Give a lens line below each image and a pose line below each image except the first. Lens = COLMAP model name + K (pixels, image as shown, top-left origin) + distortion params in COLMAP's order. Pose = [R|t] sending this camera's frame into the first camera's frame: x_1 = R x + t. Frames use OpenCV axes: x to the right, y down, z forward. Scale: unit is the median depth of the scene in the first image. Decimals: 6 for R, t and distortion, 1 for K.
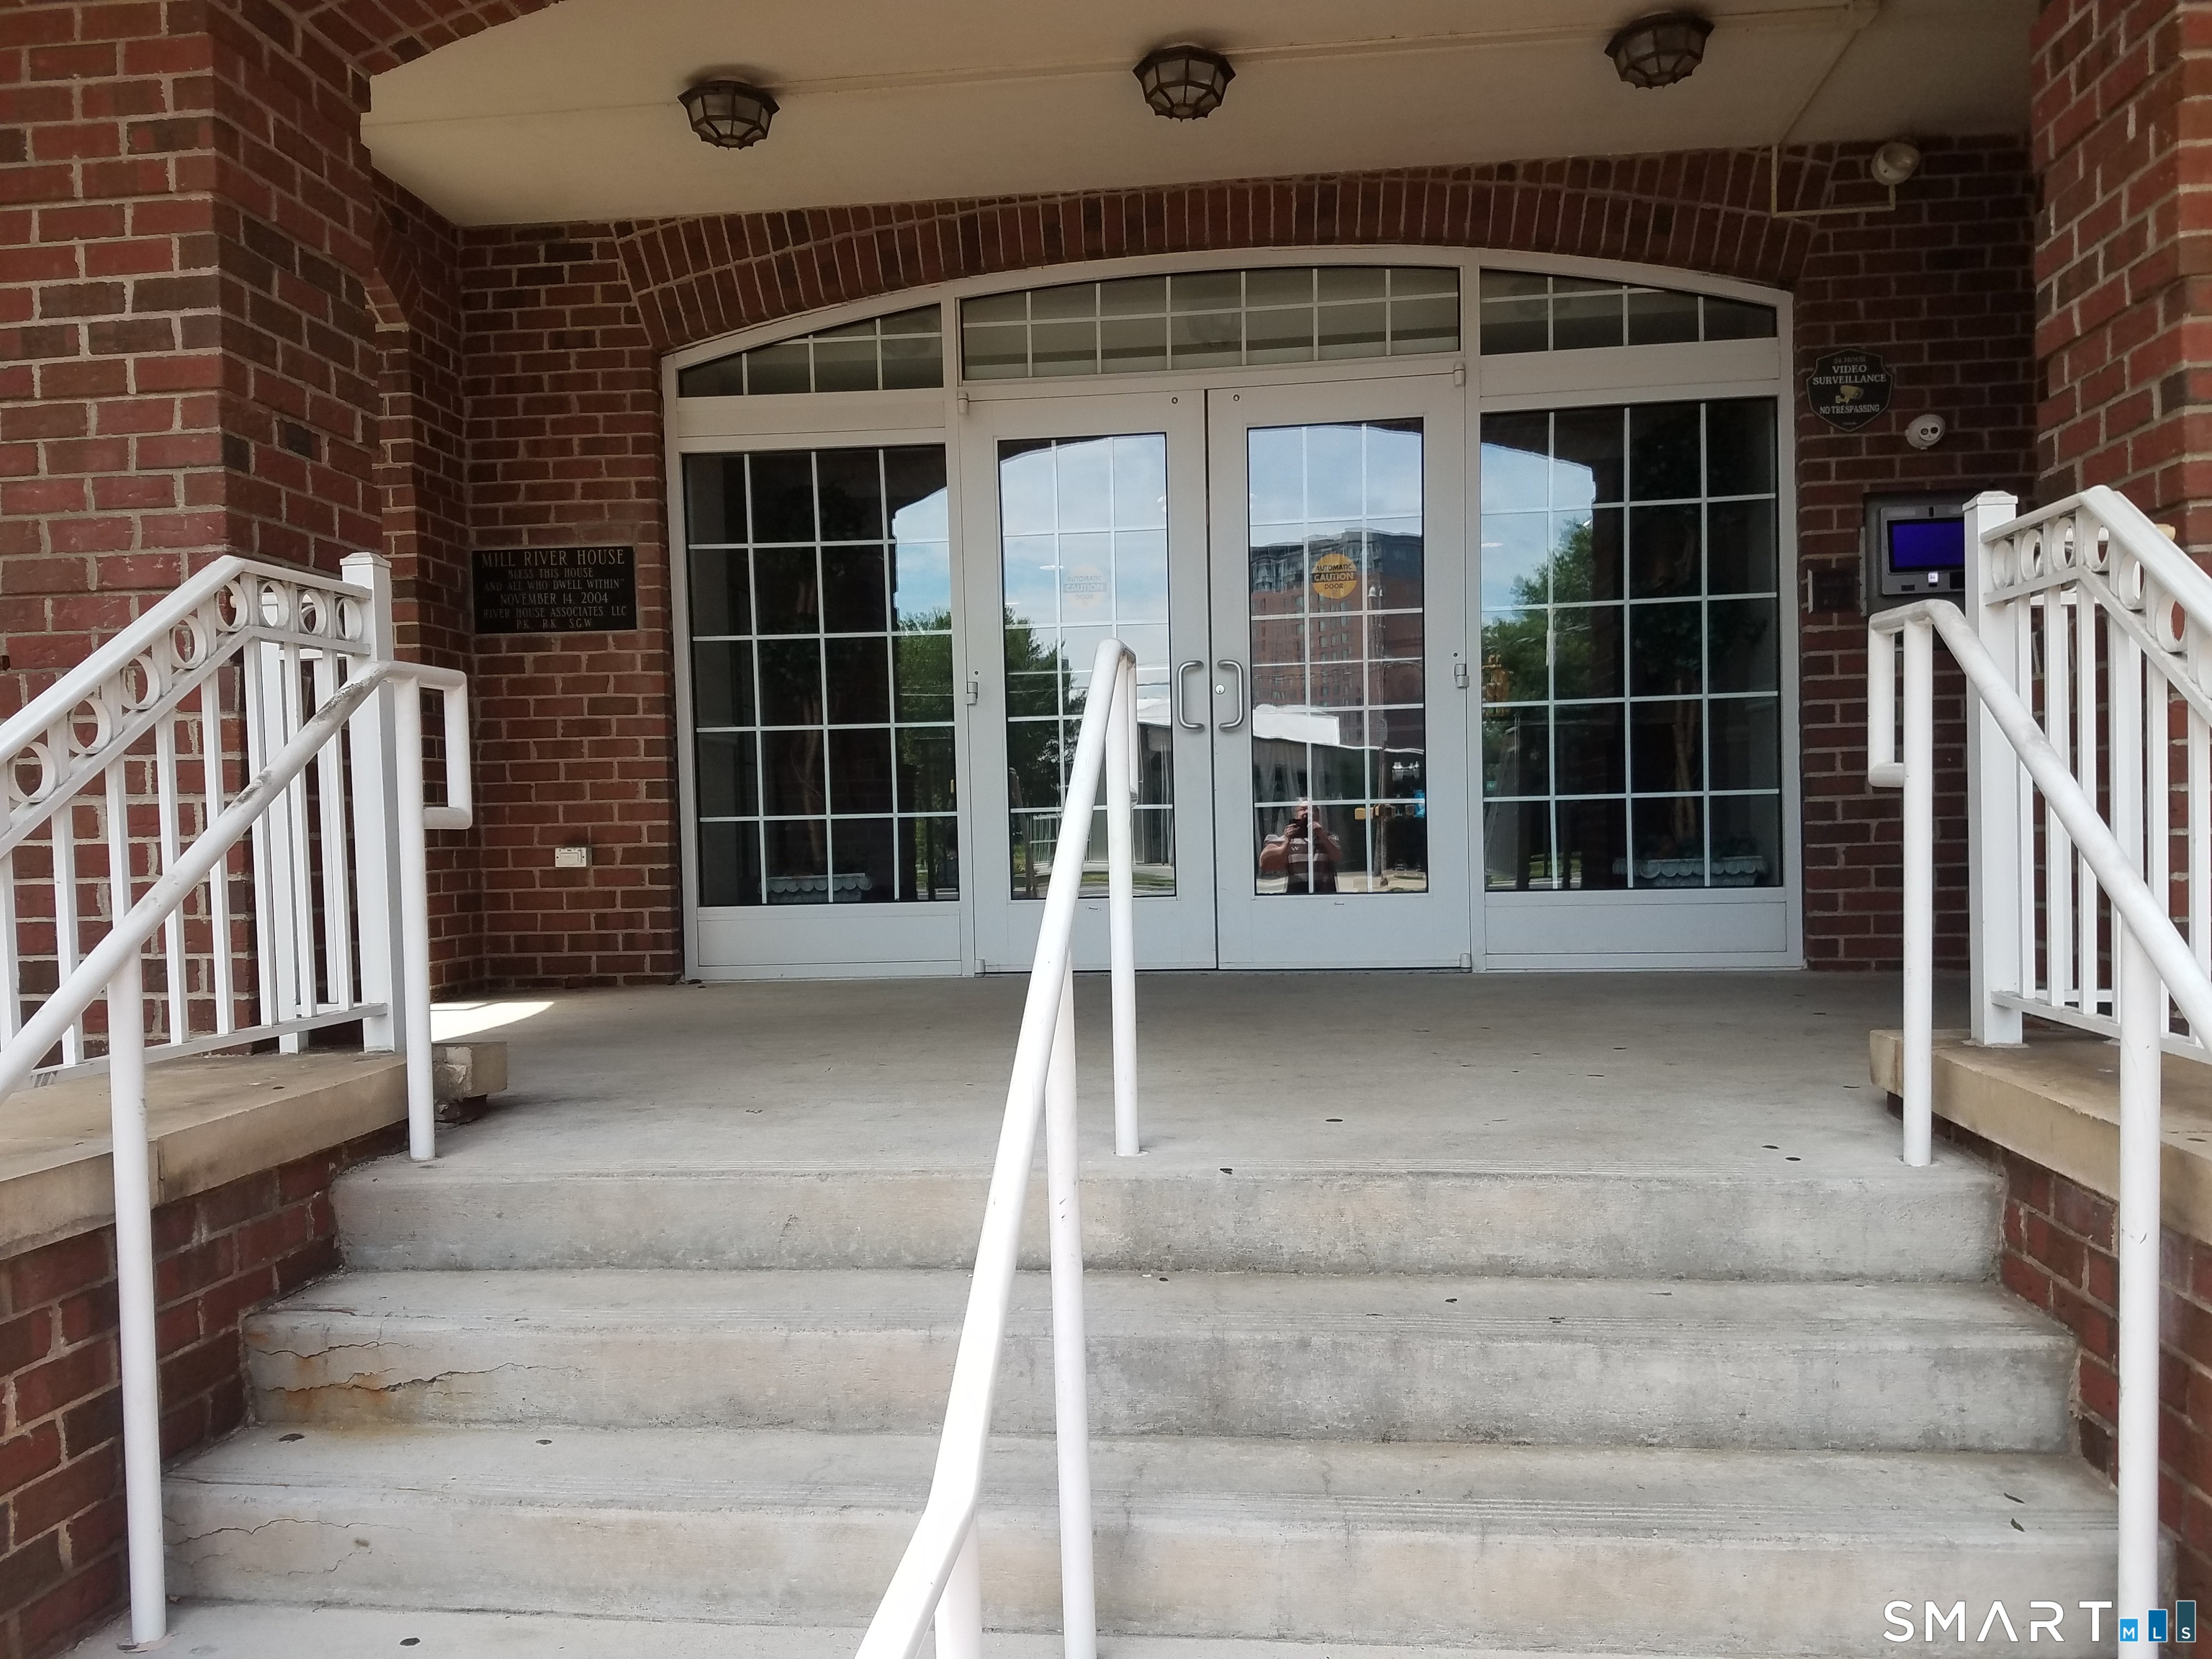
lens RADIAL K [[1678.6, 0, 1118.0], [0, 1678.6, 844.6], [0, 0, 1]] dist [0.061624, 0.001174]
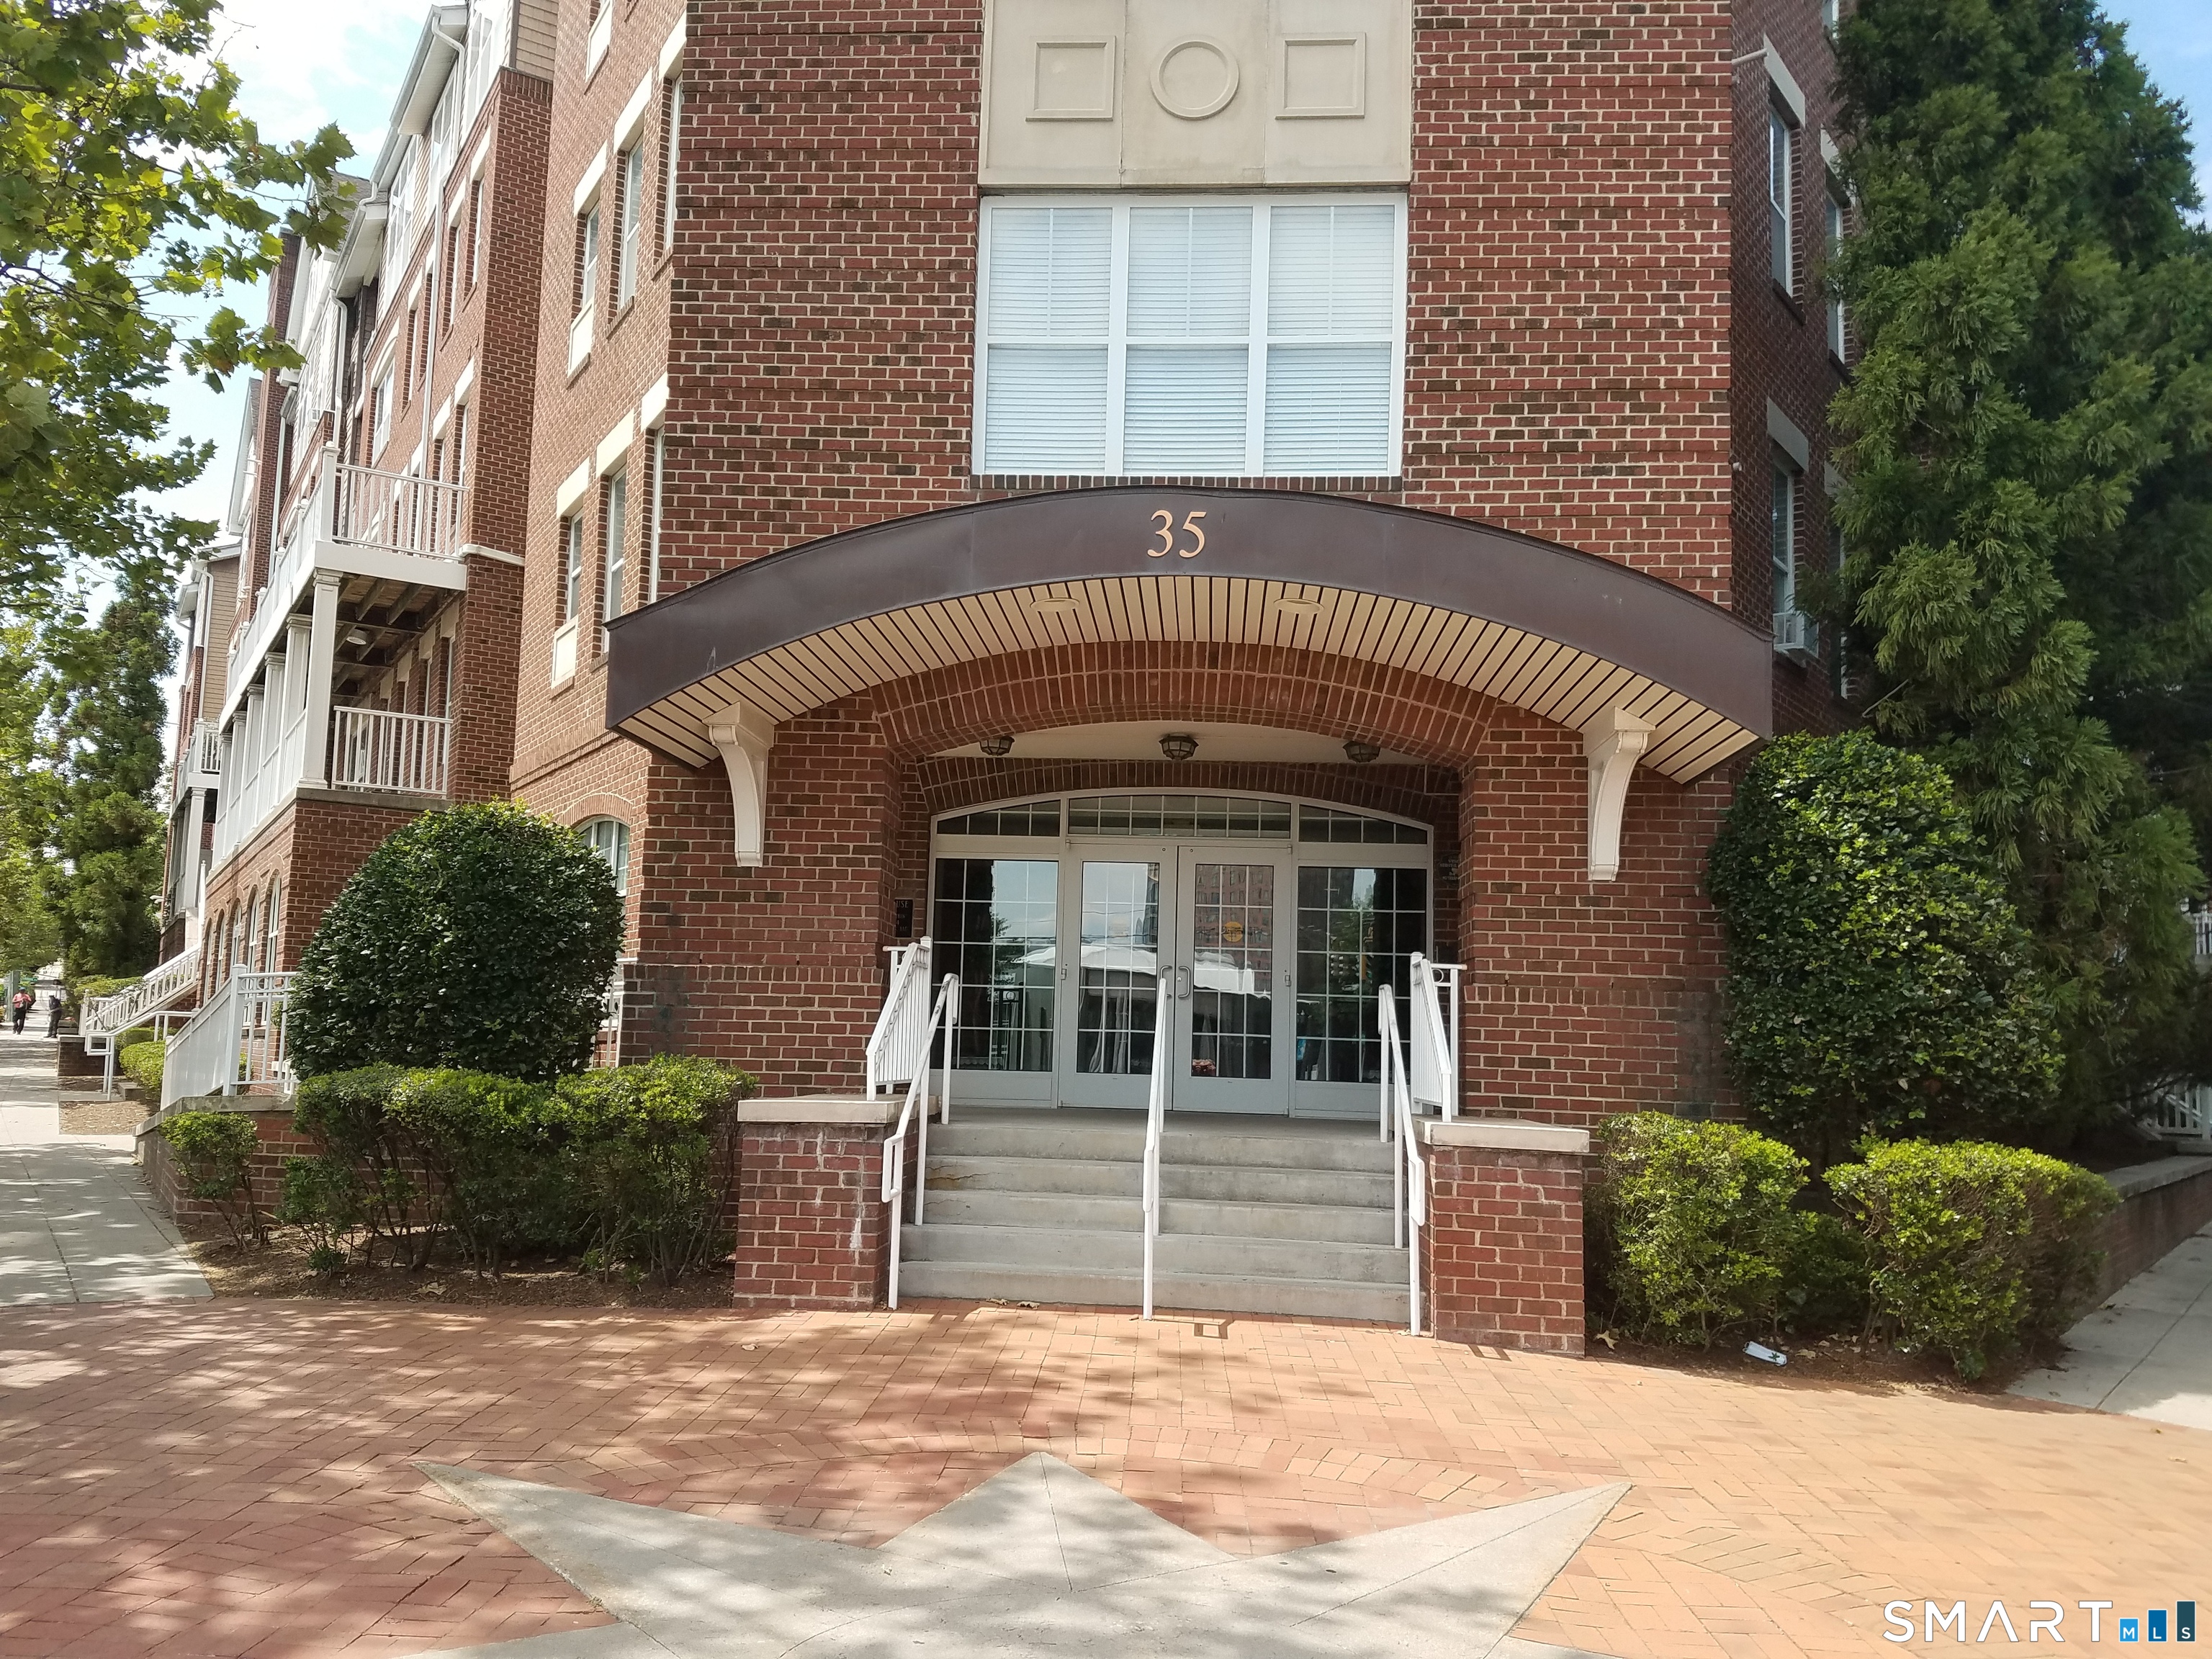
lens RADIAL K [[1678.6, 0, 1094.1], [0, 1678.6, 836.6], [0, 0, 1]] dist [0.061624, 0.001174]
pose [[0.997171, 0.063759, 0.039812, -0.150470], [-0.057323, 0.987631, -0.145940, 0.048377], [-0.048625, 0.143245, 0.988492, -1.220620]]
